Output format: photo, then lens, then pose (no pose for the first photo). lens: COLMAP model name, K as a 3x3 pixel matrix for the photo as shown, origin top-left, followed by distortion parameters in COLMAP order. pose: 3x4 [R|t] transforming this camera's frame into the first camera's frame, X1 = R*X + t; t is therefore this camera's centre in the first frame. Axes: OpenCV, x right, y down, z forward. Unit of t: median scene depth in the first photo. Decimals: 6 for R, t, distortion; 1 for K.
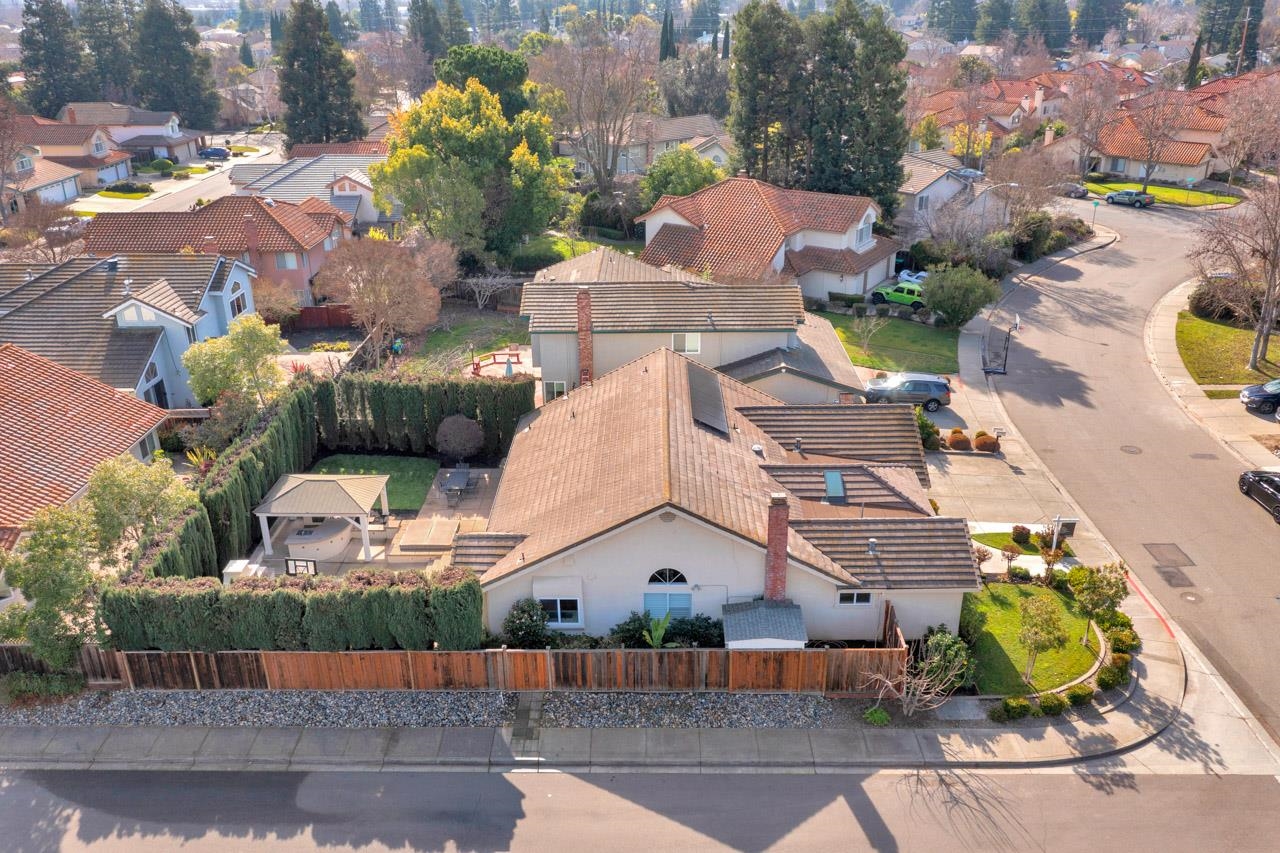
lens RADIAL K [[1012.7, 0, 647.5], [0, 1012.7, 428.8], [0, 0, 1]] dist [0.003371, -0.013808]
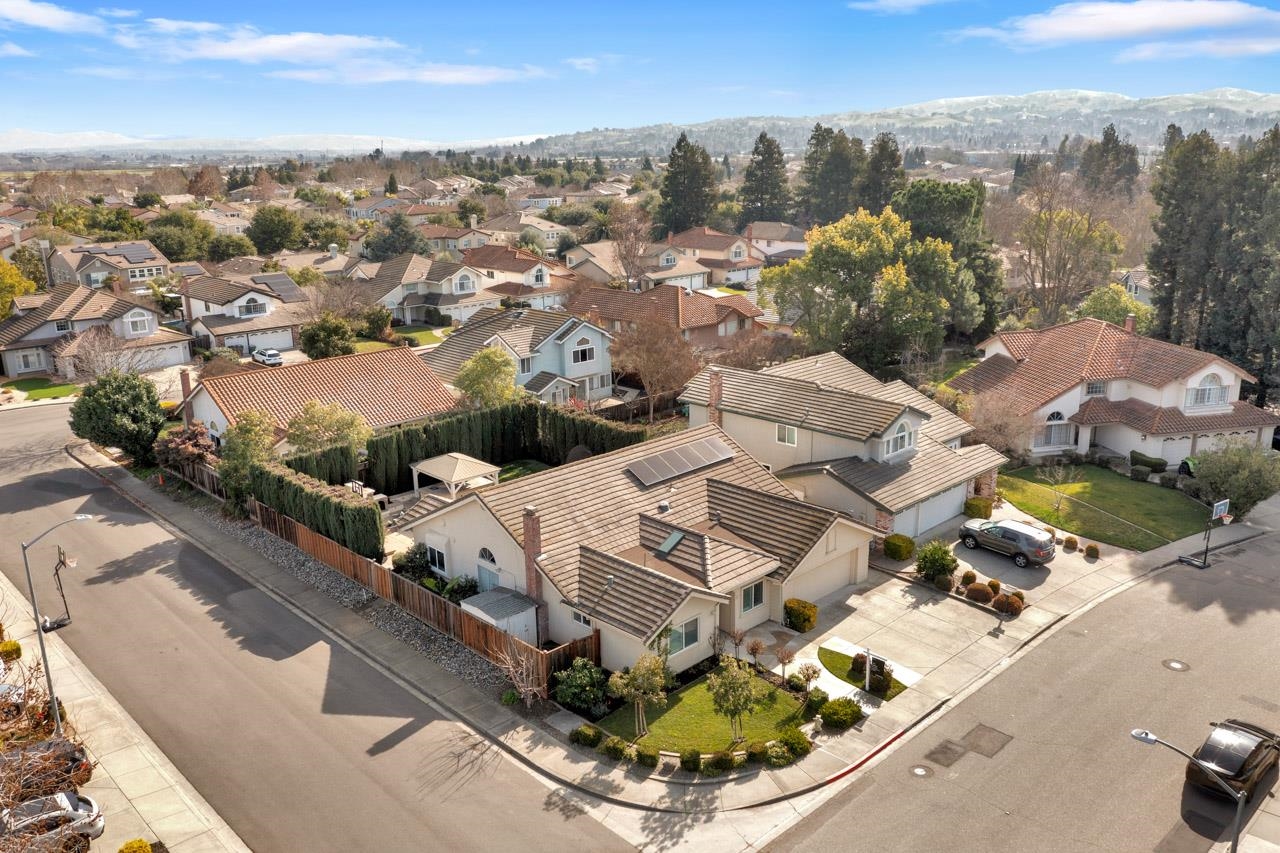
lens RADIAL K [[1012.7, 0, 631.2], [0, 1012.7, 422.1], [0, 0, 1]] dist [0.003371, -0.013808]
pose [[0.700519, 0.184363, -0.689408, 0.908823], [-0.275426, 0.961050, -0.022859, -0.035827], [0.658342, 0.205895, 0.724012, 0.129011]]
